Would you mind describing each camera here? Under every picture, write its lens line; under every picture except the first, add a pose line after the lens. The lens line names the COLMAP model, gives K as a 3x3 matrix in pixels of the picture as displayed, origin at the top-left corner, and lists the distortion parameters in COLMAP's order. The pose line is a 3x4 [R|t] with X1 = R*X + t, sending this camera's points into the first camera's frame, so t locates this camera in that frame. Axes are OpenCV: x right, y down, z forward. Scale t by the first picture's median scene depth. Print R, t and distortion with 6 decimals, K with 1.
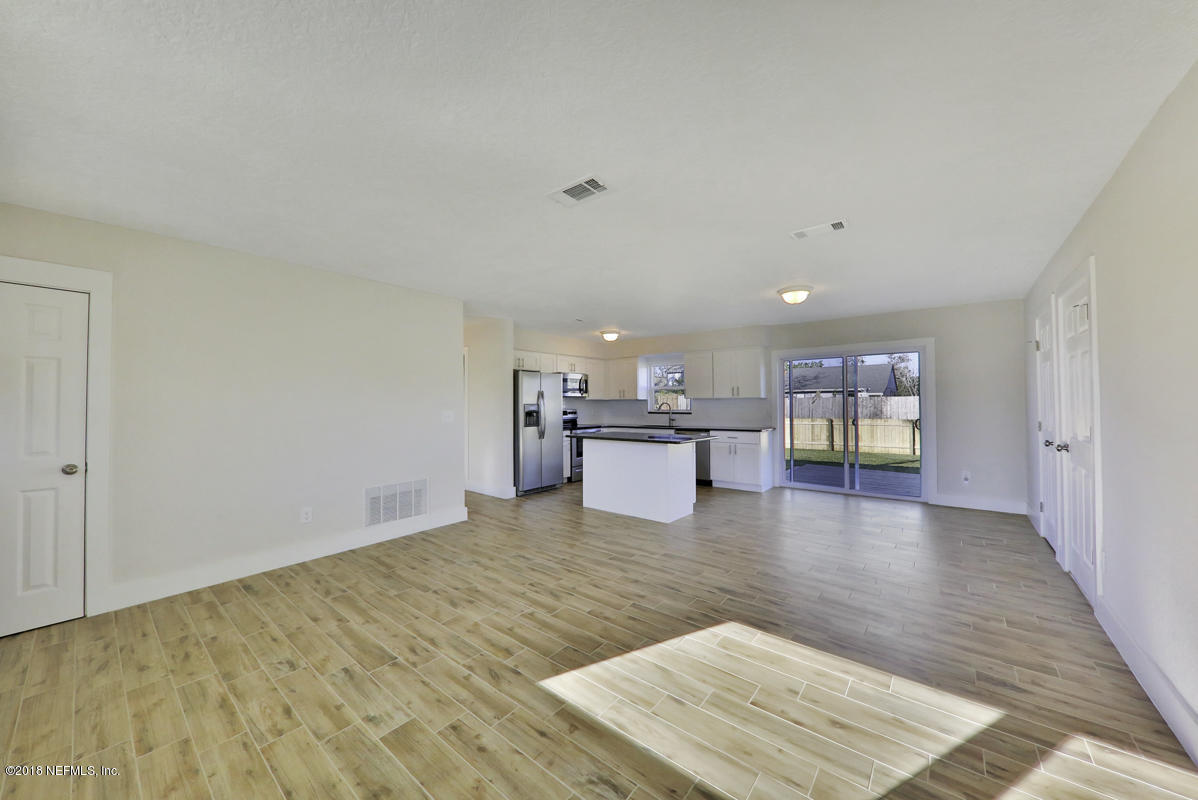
lens RADIAL K [[418.1, 0, 595.5], [0, 418.1, 398.4], [0, 0, 1]] dist [0.012401, -0.006344]
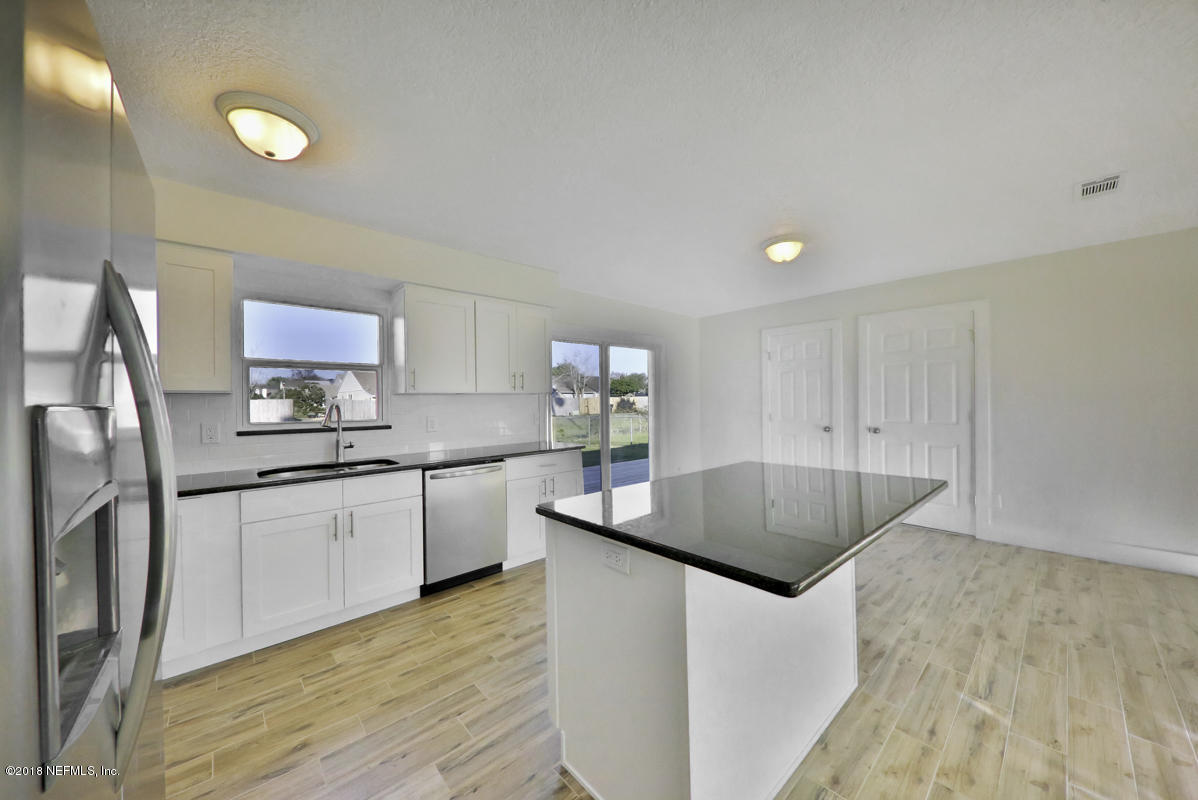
lens RADIAL K [[418.1, 0, 595.5], [0, 418.1, 398.4], [0, 0, 1]] dist [0.012401, -0.006344]
pose [[0.141753, 0.010826, 0.989843, -0.507288], [0.000271, 0.999940, -0.010976, 0.033526], [-0.989902, 0.001824, 0.141742, 2.185439]]
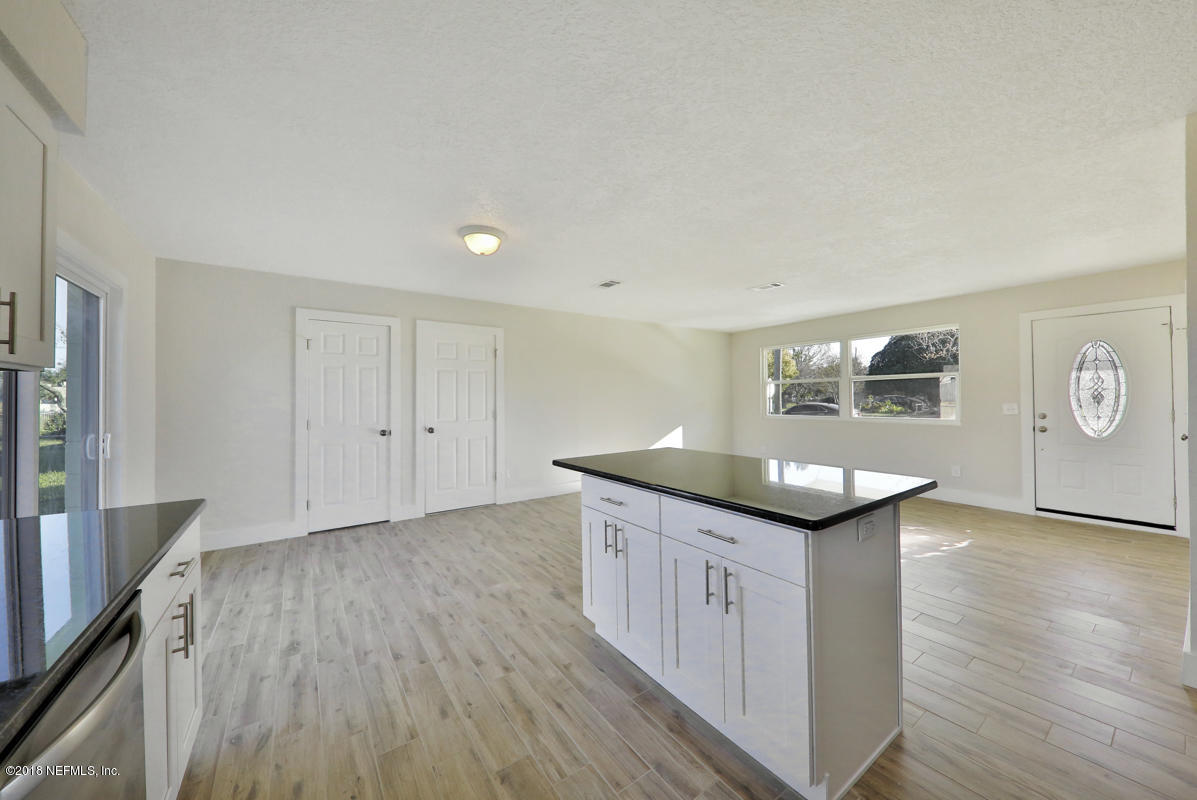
lens RADIAL K [[417.8, 0, 595.0], [0, 417.8, 398.4], [0, 0, 1]] dist [0.012401, -0.006344]
pose [[-0.967762, 0.015590, 0.251382, 0.229835], [0.012693, 0.999833, -0.013142, 0.041786], [-0.251545, -0.009527, -0.967799, 2.899059]]
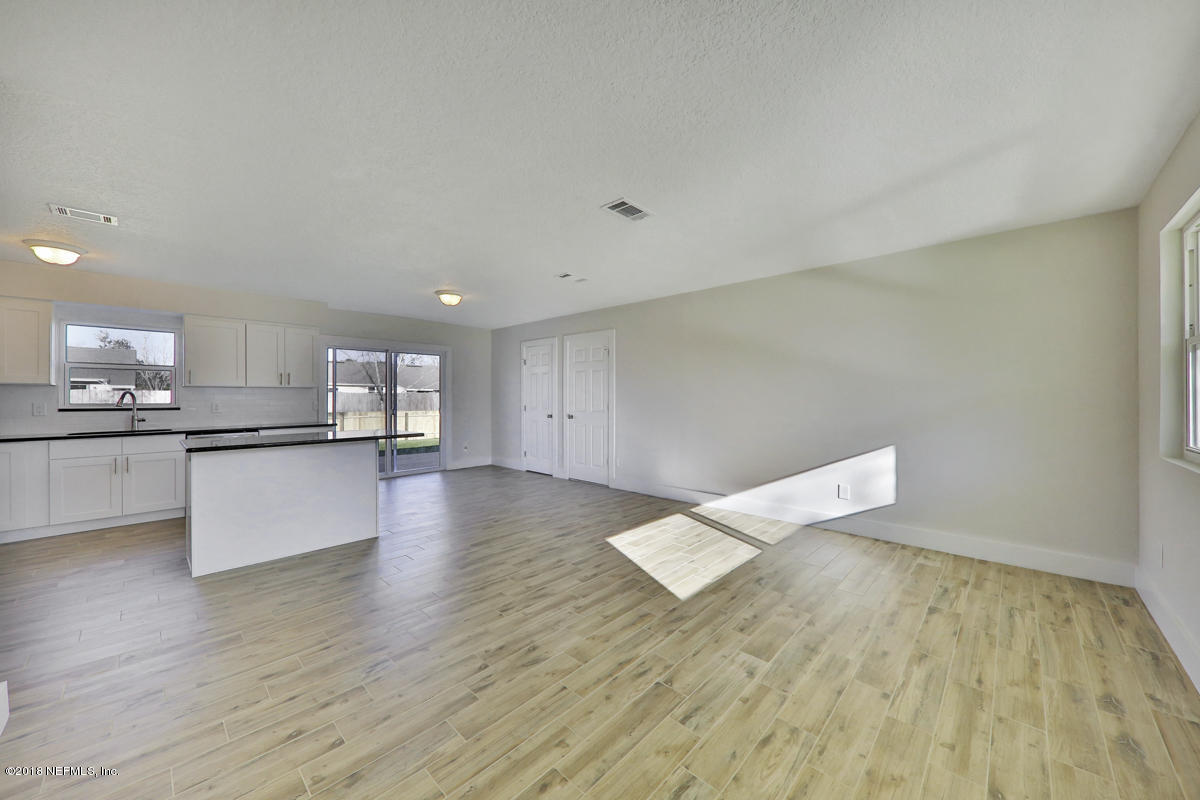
lens RADIAL K [[441.9, 0, 589.0], [0, 441.9, 394.9], [0, 0, 1]] dist [0.011168, -0.000221]
pose [[0.076744, 0.010301, 0.996998, -1.224426], [-0.010589, 0.999899, -0.009516, 0.042744], [-0.996995, -0.009827, 0.076845, 0.952398]]
